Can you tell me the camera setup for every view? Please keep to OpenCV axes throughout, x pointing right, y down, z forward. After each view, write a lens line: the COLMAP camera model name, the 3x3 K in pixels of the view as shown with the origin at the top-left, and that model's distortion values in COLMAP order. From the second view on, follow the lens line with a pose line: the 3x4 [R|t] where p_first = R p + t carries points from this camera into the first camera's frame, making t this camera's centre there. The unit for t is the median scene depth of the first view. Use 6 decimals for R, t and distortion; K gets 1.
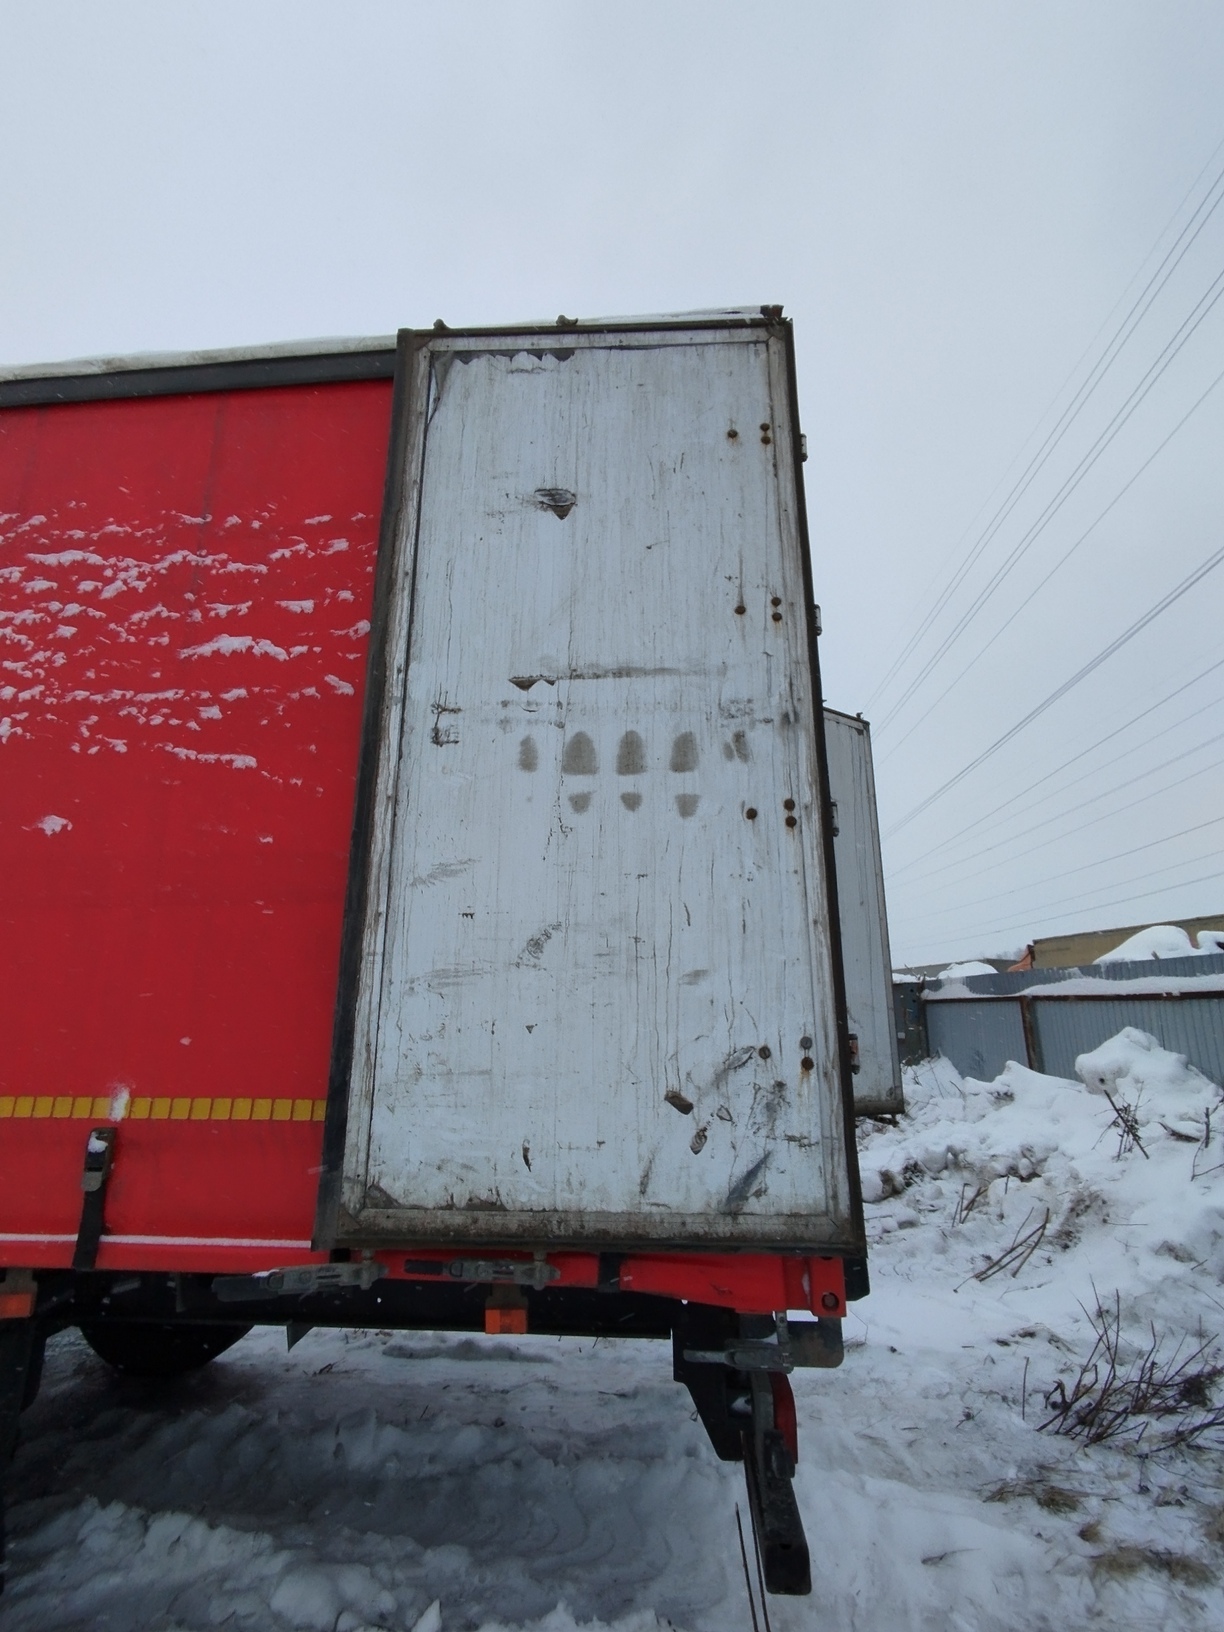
lens RADIAL K [[755.6, 0, 608.0], [0, 755.6, 826.3], [0, 0, 1]] dist [0.005872, -0.000862]
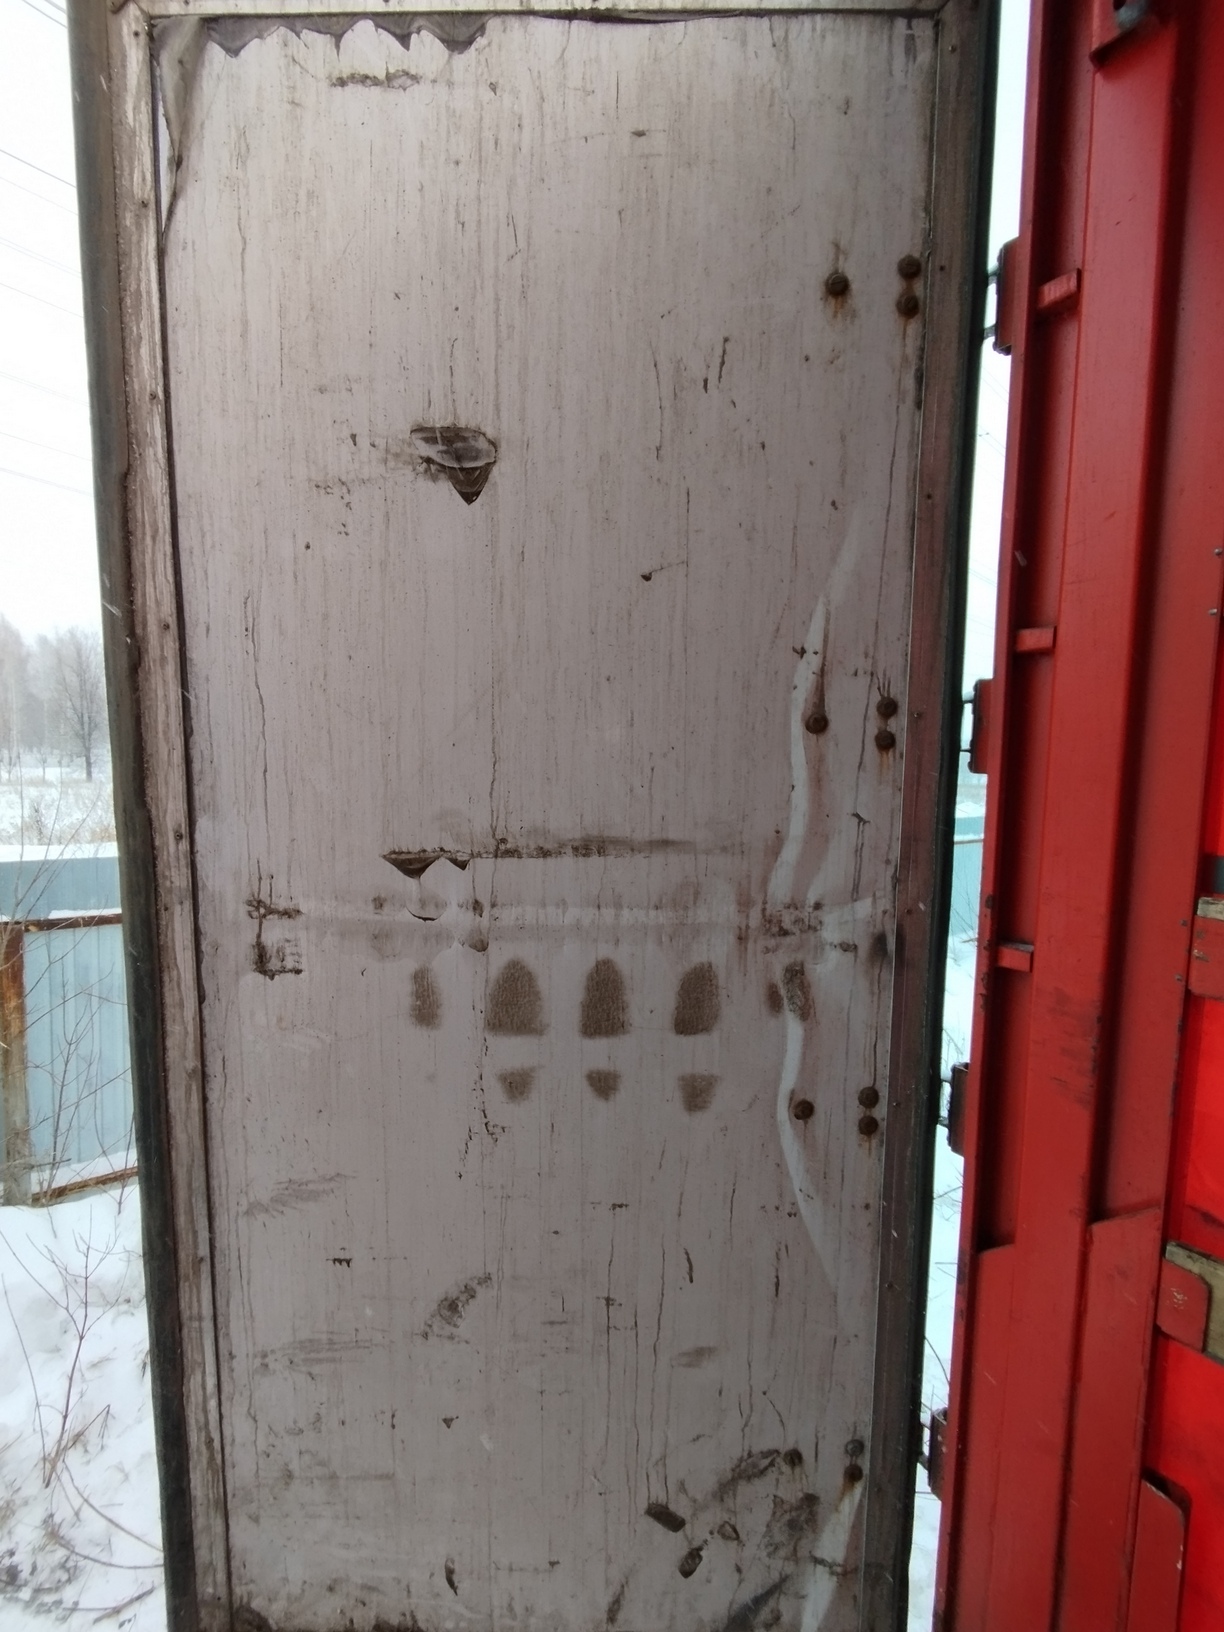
lens RADIAL K [[755.6, 0, 608.0], [0, 755.6, 826.3], [0, 0, 1]] dist [0.005872, -0.000862]
pose [[0.999766, 0.004062, 0.021264, 0.020896], [-0.011645, 0.928926, 0.370083, -0.441197], [-0.018249, -0.370244, 0.928755, 0.525311]]
